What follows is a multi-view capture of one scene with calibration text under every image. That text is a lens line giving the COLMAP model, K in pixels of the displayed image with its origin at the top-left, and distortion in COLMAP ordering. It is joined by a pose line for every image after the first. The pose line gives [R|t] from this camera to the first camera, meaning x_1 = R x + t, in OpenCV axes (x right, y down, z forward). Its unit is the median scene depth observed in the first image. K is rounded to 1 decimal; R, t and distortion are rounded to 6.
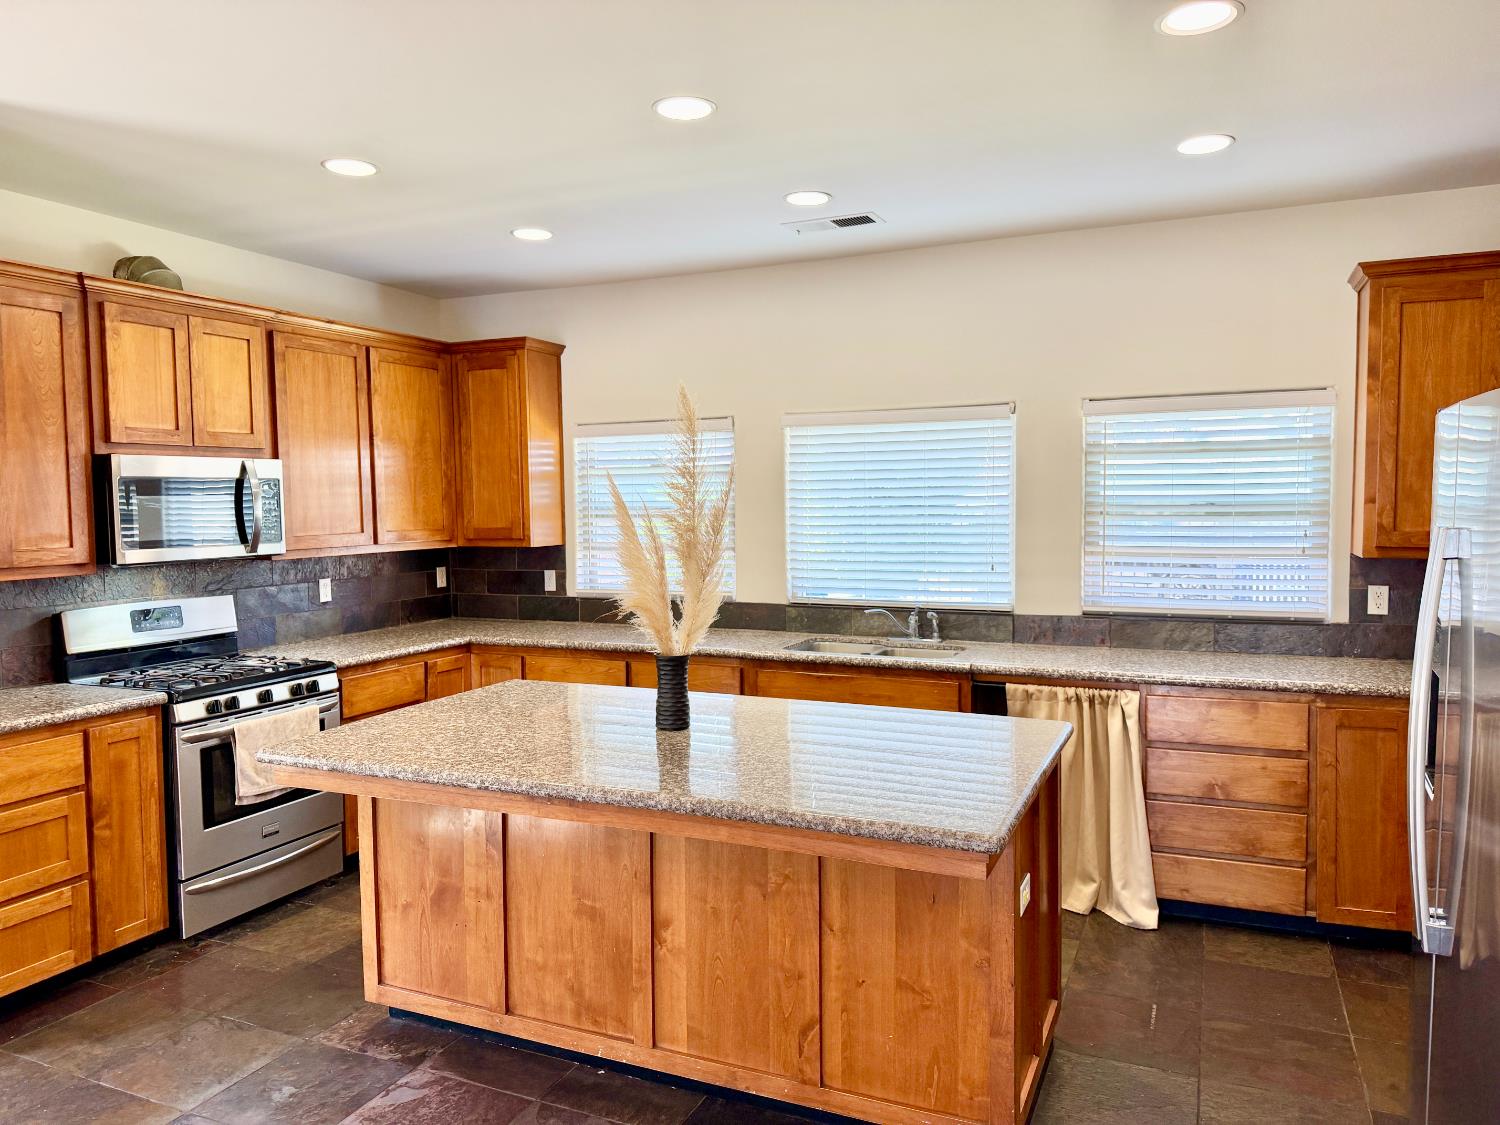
lens RADIAL K [[1052.8, 0, 748.3], [0, 1052.8, 555.8], [0, 0, 1]] dist [0.051780, -0.067827]
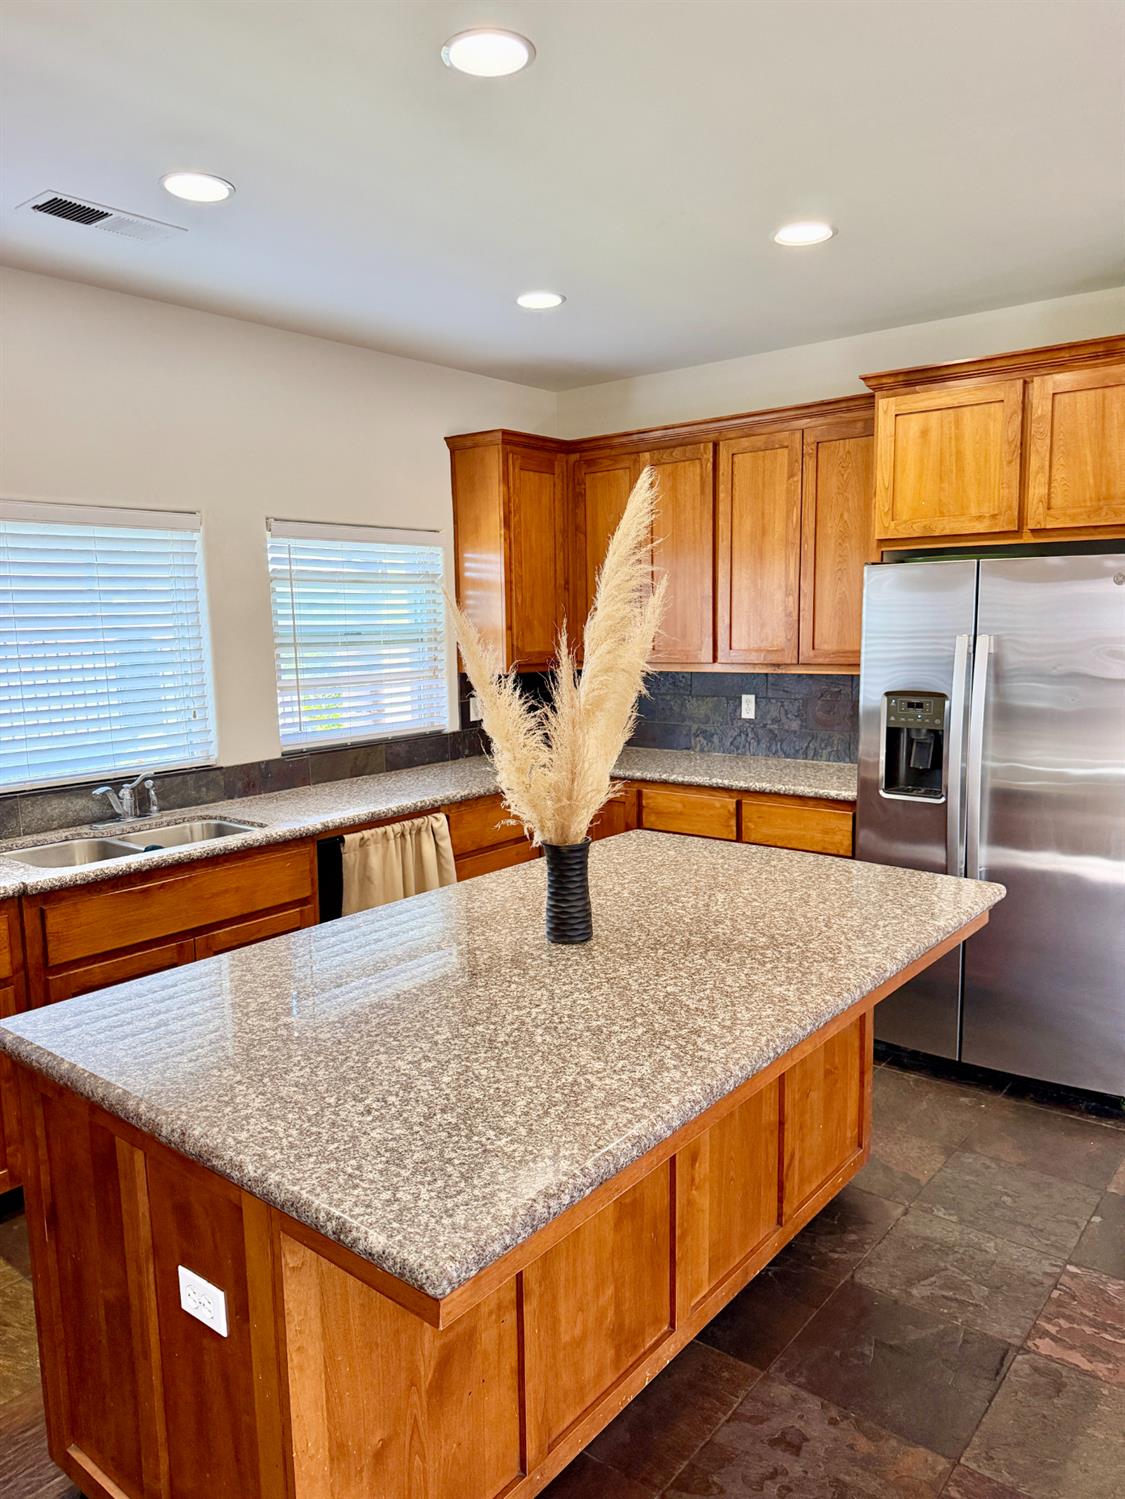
lens RADIAL K [[1052.1, 0, 557.2], [0, 1052.1, 751.2], [0, 0, 1]] dist [0.051780, -0.067827]
pose [[0.259509, -0.121230, 0.958102, -0.601048], [0.068059, 0.991919, 0.107074, -0.036455], [-0.963340, 0.037421, 0.265662, 0.628966]]
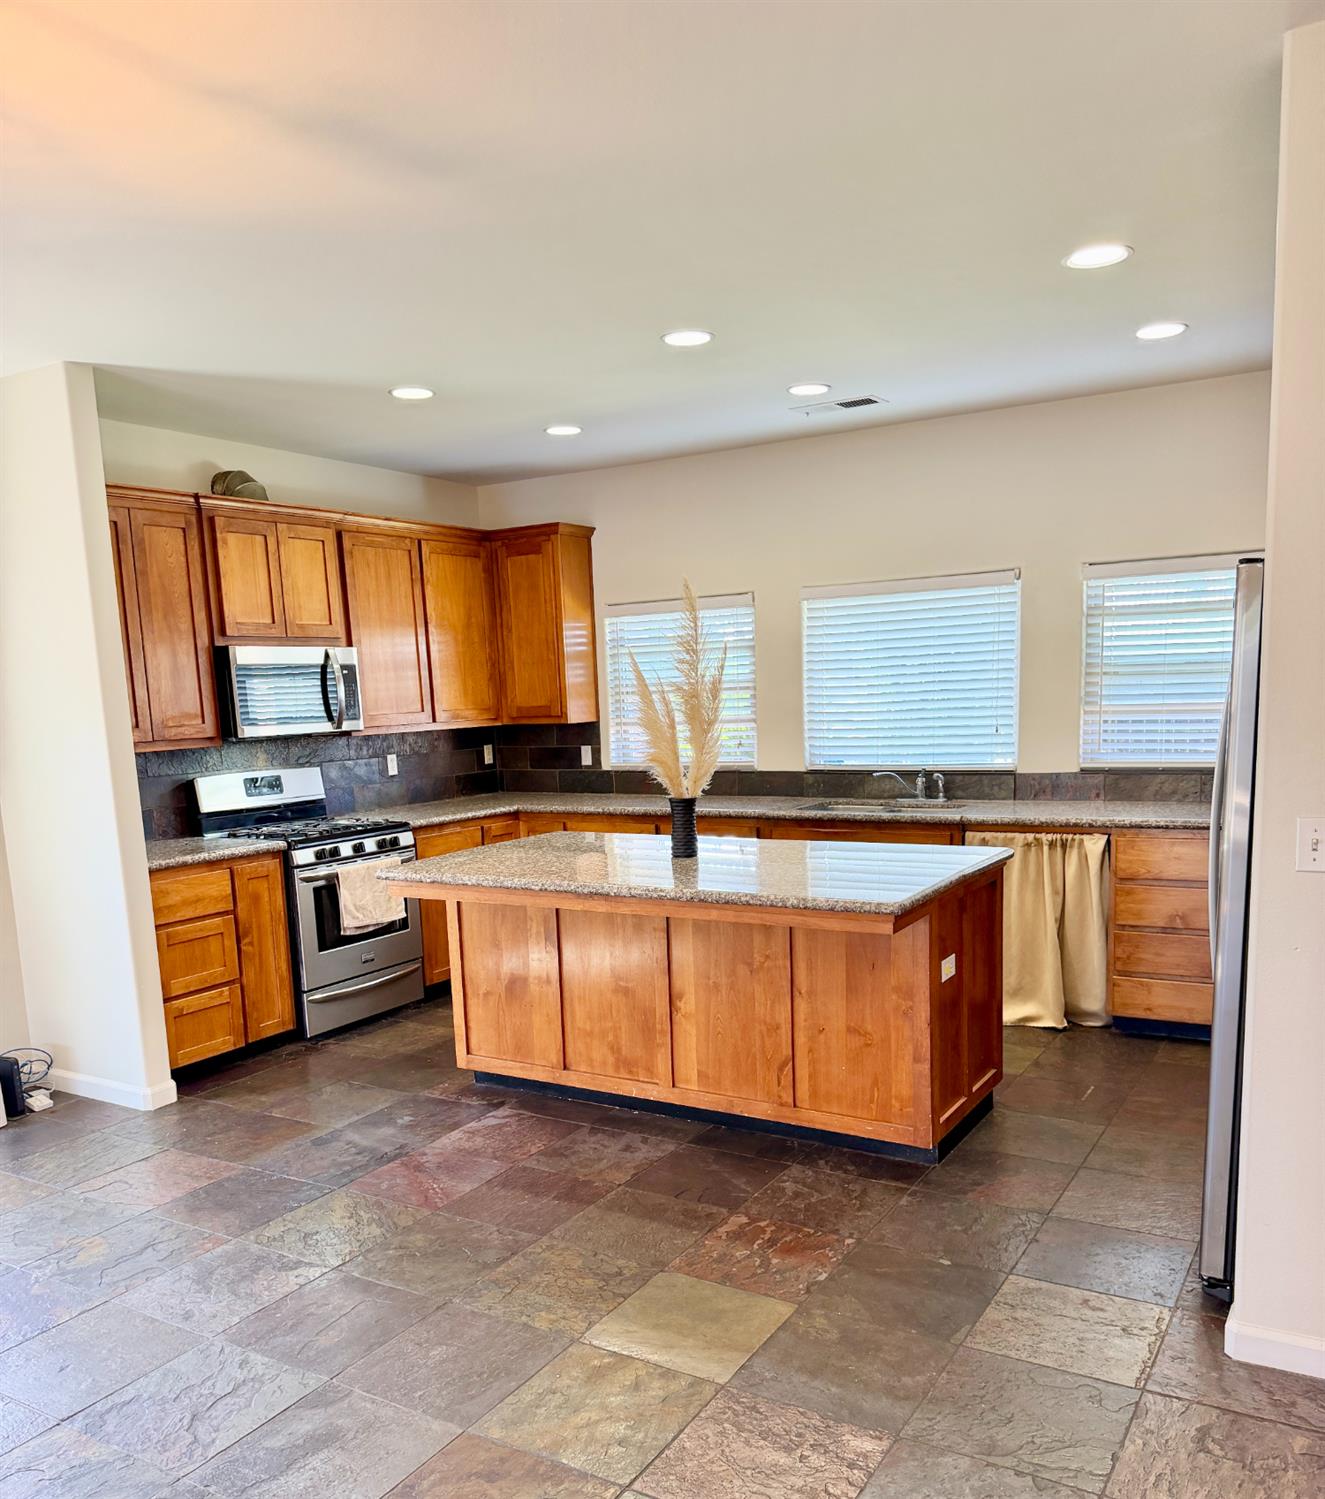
lens RADIAL K [[1242.5, 0, 653.8], [0, 1242.5, 888.2], [0, 0, 1]] dist [0.119841, -0.055786]
pose [[0.991071, -0.004469, -0.133257, 0.070668], [0.019380, 0.993653, 0.110811, 0.028112], [0.131916, -0.112404, 0.984867, -0.379739]]
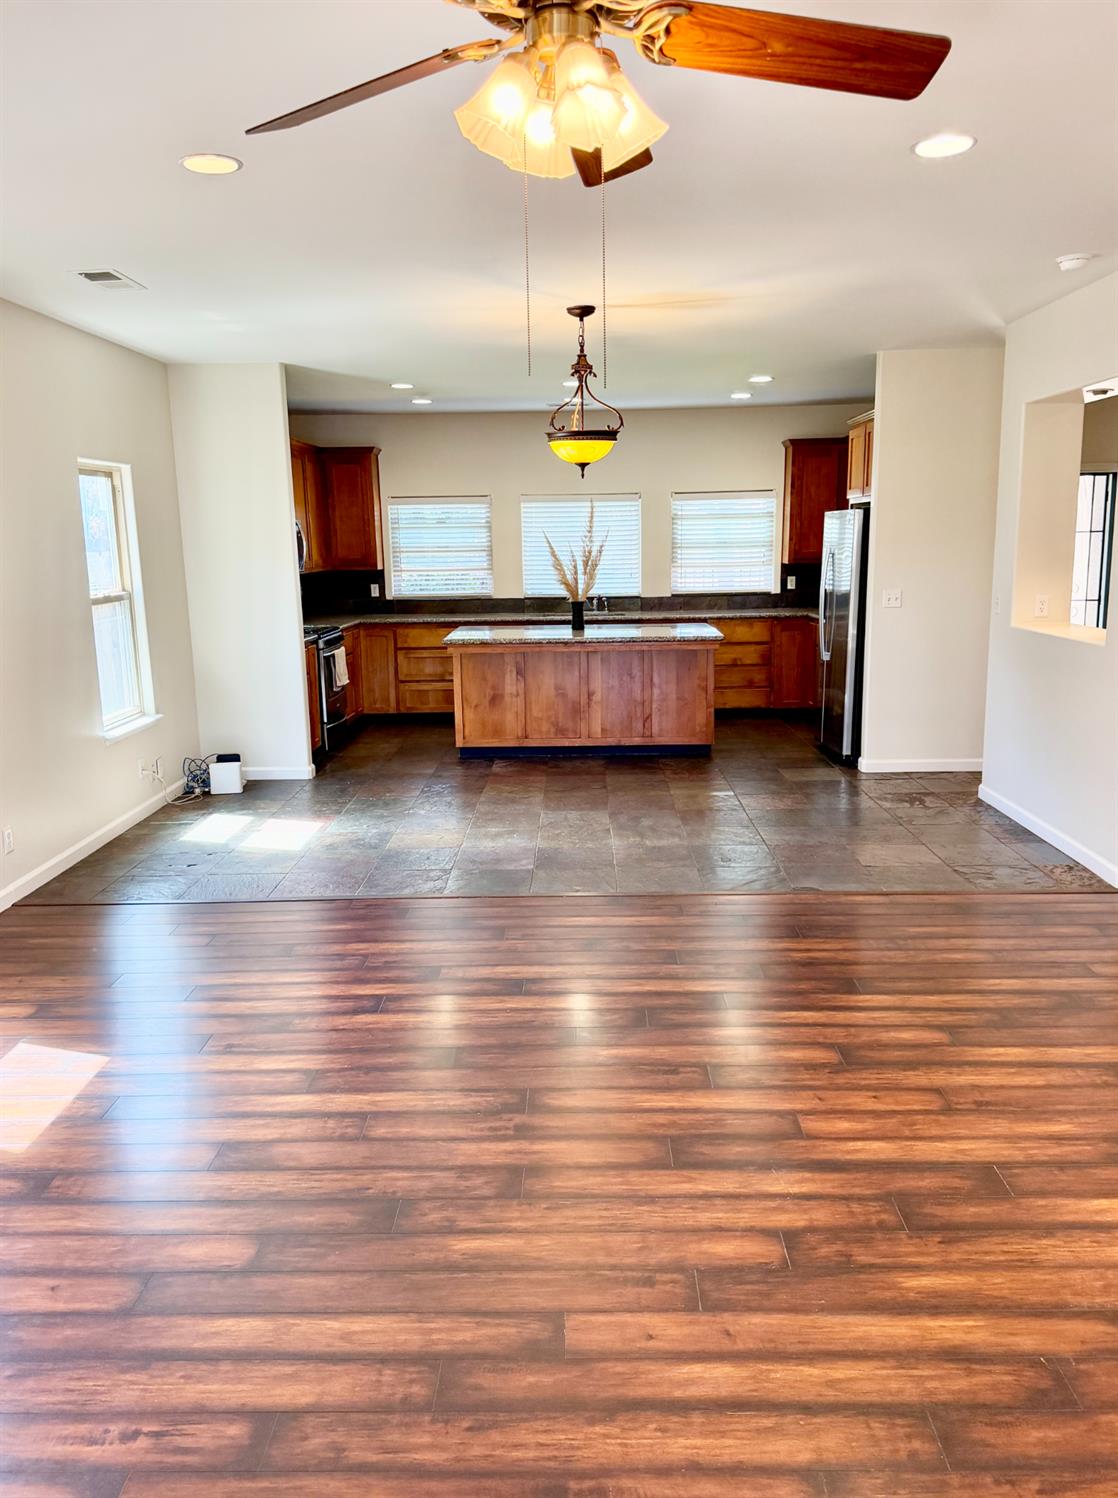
lens RADIAL K [[1169.5, 0, 560.9], [0, 1169.5, 751.4], [0, 0, 1]] dist [0.102566, -0.014929]
pose [[0.919458, -0.075288, 0.385913, -0.991506], [0.027238, 0.991335, 0.128505, 0.068553], [-0.392244, -0.107644, 0.913541, -1.330600]]
